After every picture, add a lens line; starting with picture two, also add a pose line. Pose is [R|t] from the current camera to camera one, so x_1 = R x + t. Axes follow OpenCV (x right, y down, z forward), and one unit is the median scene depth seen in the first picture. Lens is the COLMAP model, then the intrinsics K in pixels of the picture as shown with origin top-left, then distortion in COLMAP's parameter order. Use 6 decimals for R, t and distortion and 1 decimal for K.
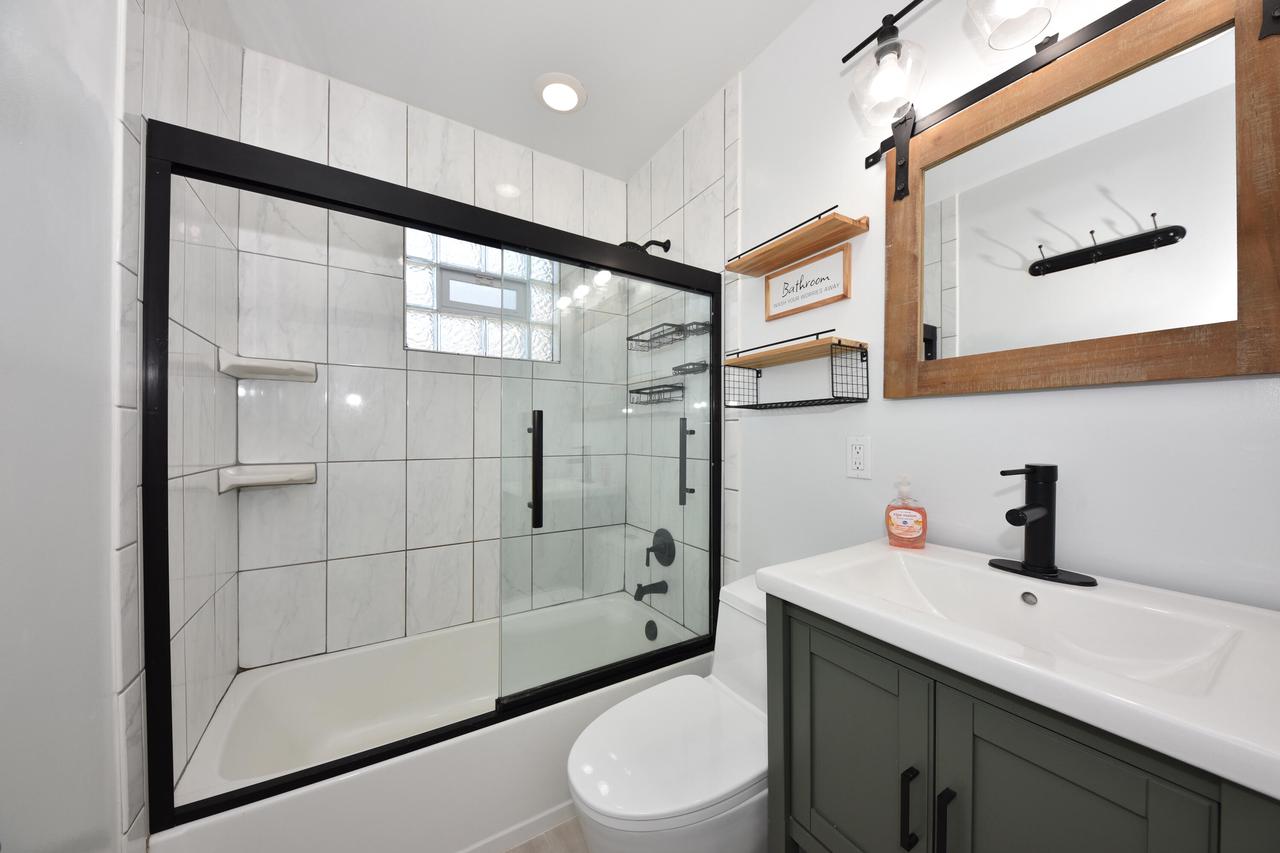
lens RADIAL K [[438.4, 0, 644.5], [0, 438.4, 436.8], [0, 0, 1]] dist [0.005018, -0.000892]
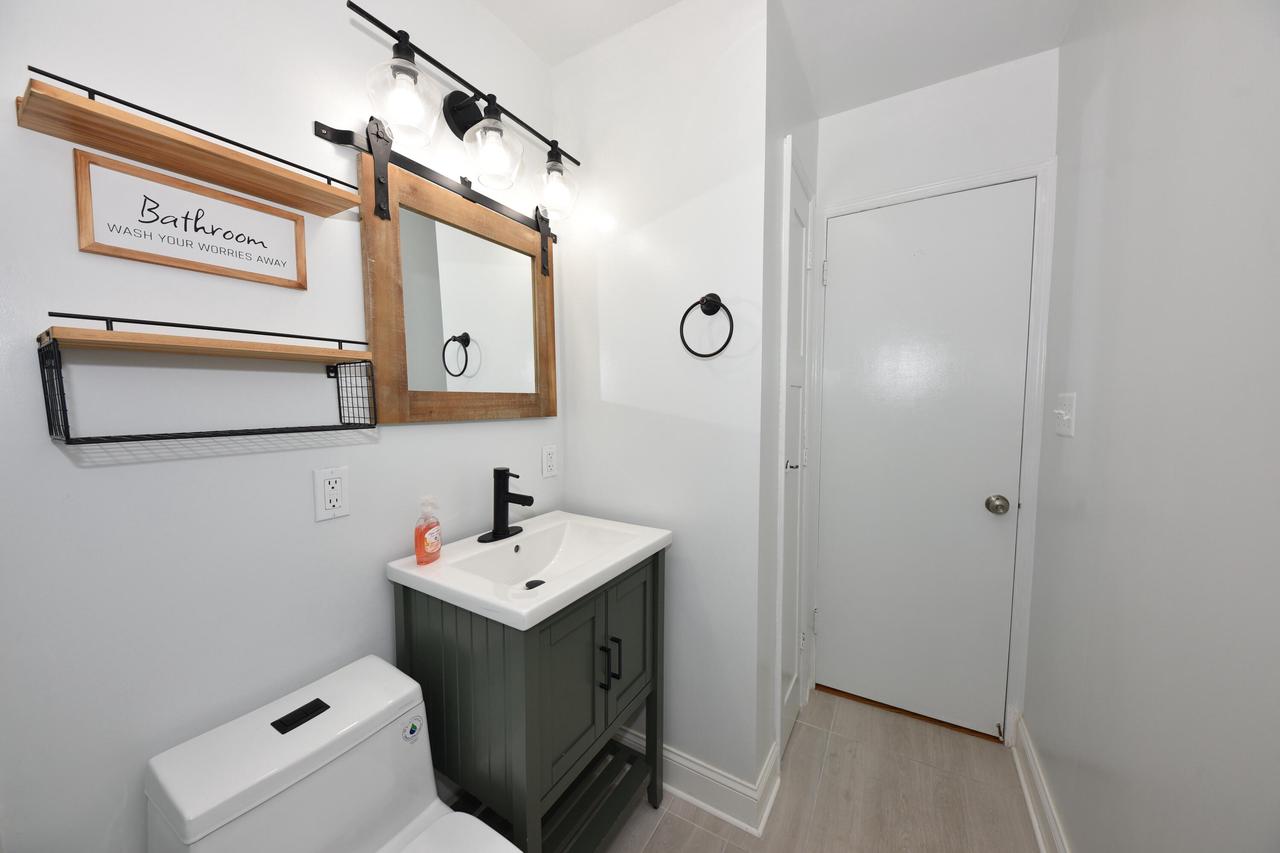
lens RADIAL K [[438.4, 0, 640.4], [0, 438.4, 425.7], [0, 0, 1]] dist [0.005018, -0.000892]
pose [[-0.469864, -0.063538, 0.880449, -0.526079], [0.000487, 0.997387, 0.072236, -0.144985], [-0.882739, 0.034370, -0.468605, 0.902096]]
